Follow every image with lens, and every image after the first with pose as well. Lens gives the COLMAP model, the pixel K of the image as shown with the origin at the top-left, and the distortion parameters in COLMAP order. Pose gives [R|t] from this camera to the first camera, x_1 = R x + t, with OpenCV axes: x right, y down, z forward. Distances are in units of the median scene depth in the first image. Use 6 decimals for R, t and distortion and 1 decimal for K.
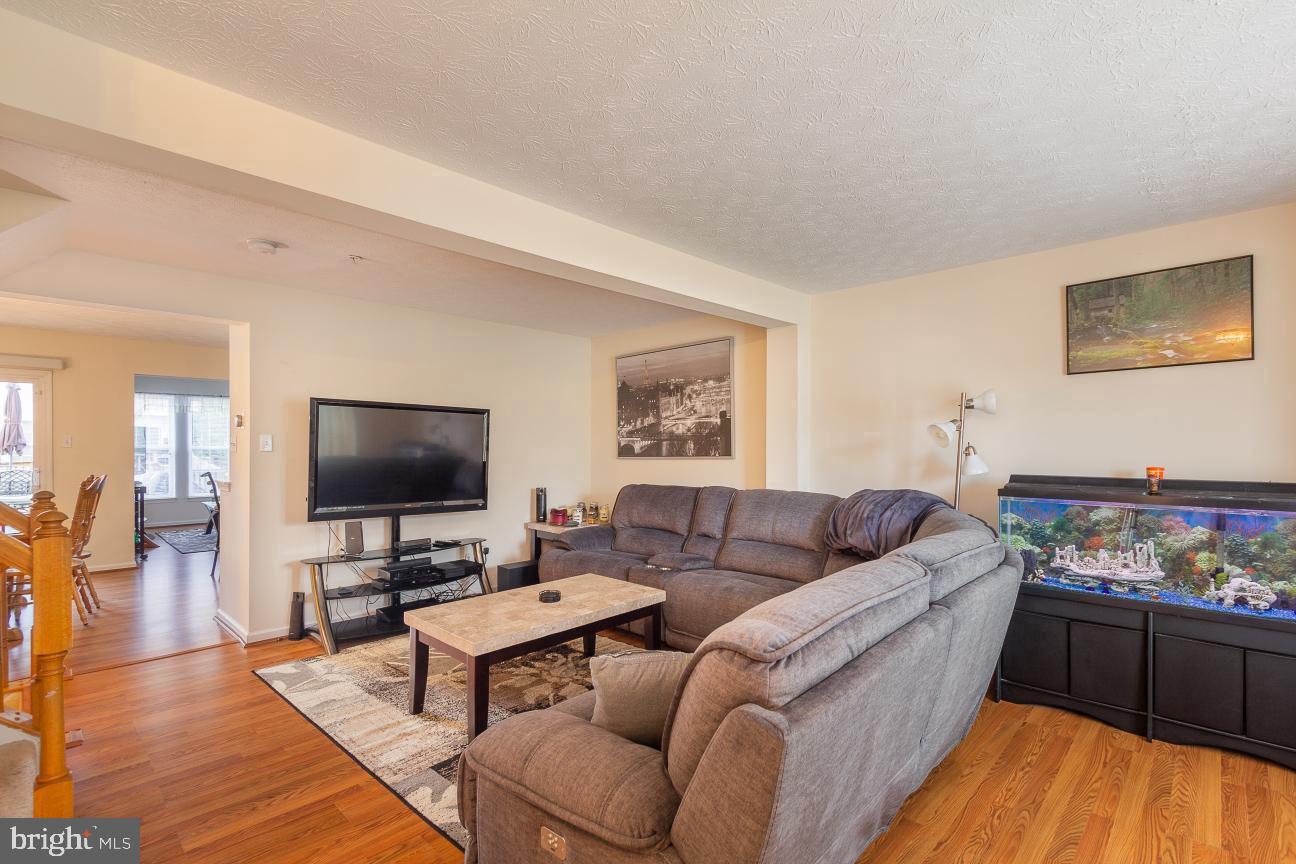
lens RADIAL K [[590.0, 0, 644.4], [0, 590.0, 448.6], [0, 0, 1]] dist [0.004104, -0.000301]
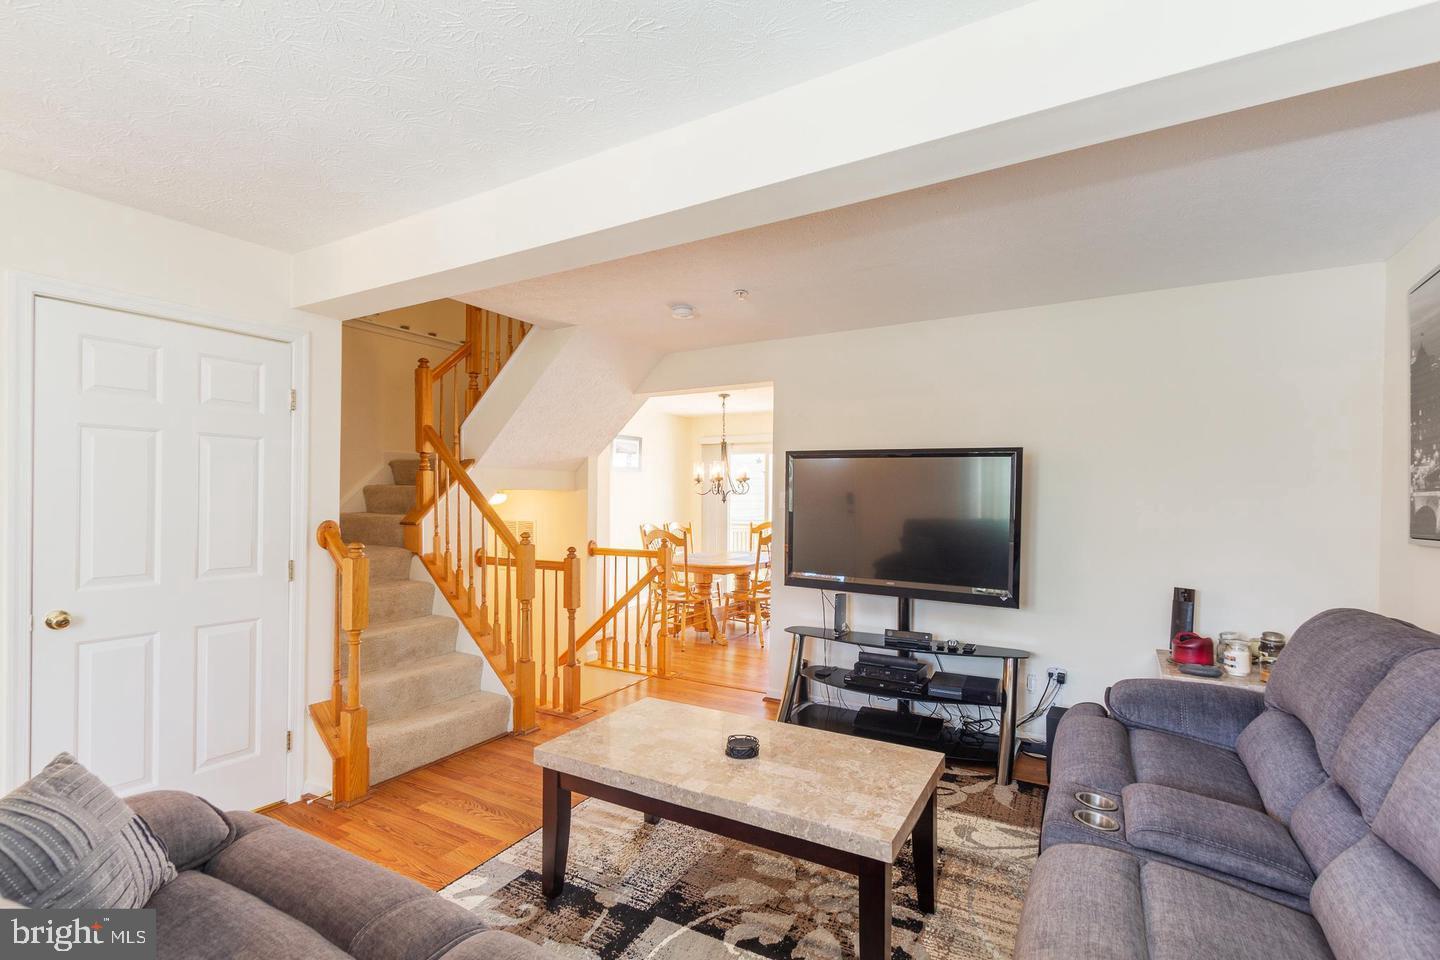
lens RADIAL K [[655.6, 0, 716.0], [0, 655.6, 498.4], [0, 0, 1]] dist [0.004104, -0.000301]
pose [[0.238022, -0.000887, -0.971259, 0.327760], [-0.014464, 0.999885, -0.004457, -0.005425], [0.971152, 0.015109, 0.237981, 0.520389]]
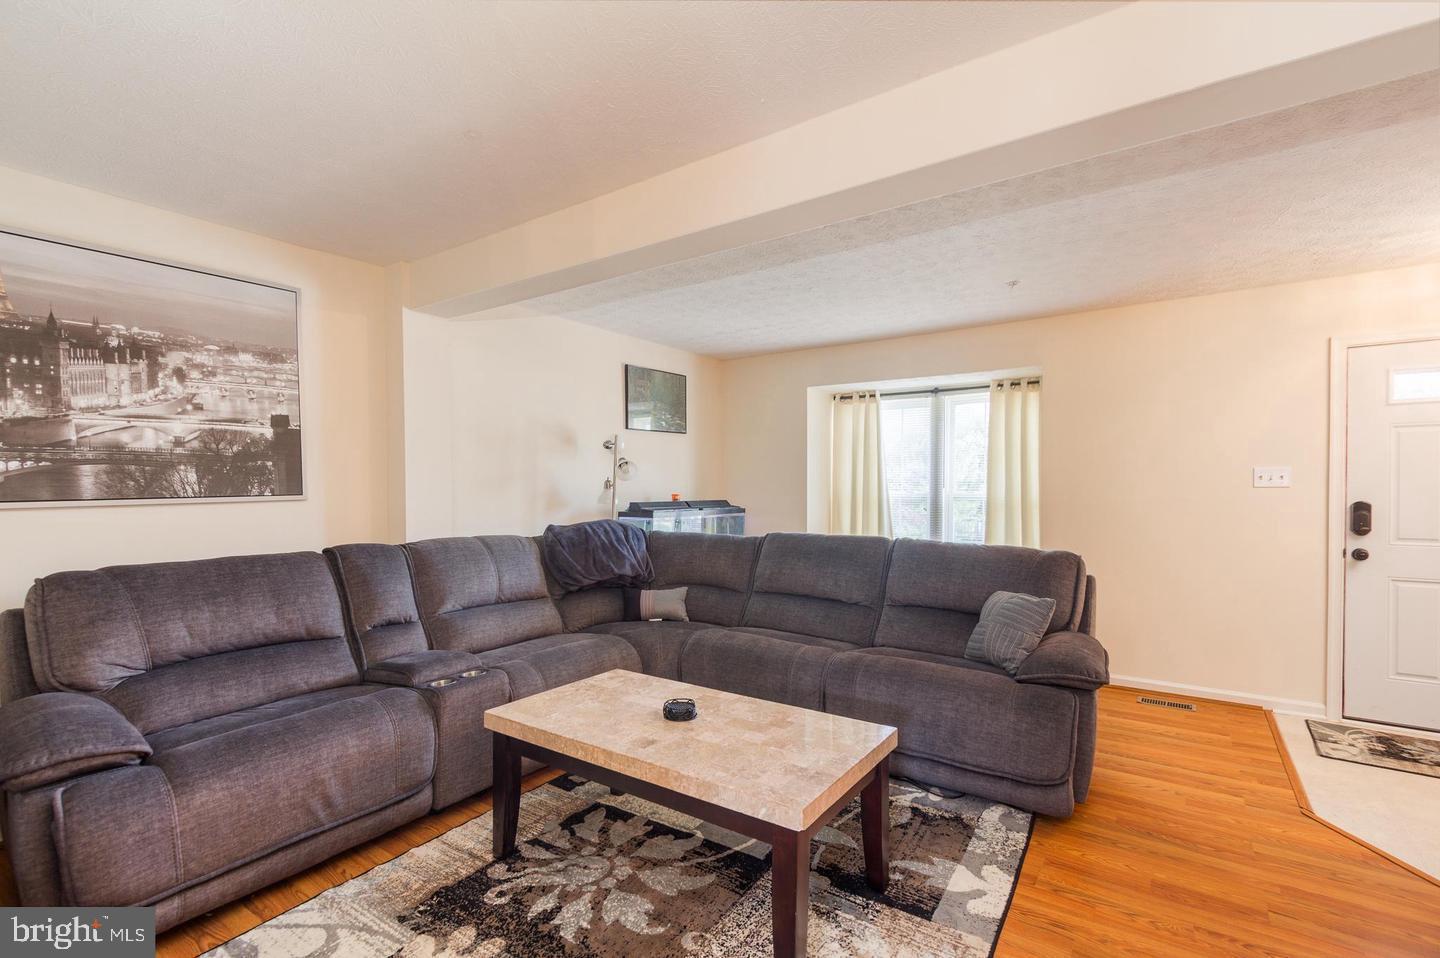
lens RADIAL K [[655.6, 0, 716.0], [0, 655.6, 497.4], [0, 0, 1]] dist [0.004104, -0.000301]
pose [[-0.152861, -0.013306, 0.988158, -0.552664], [0.008131, 0.999859, 0.014722, 0.008904], [-0.988214, 0.010285, -0.152731, 0.690464]]
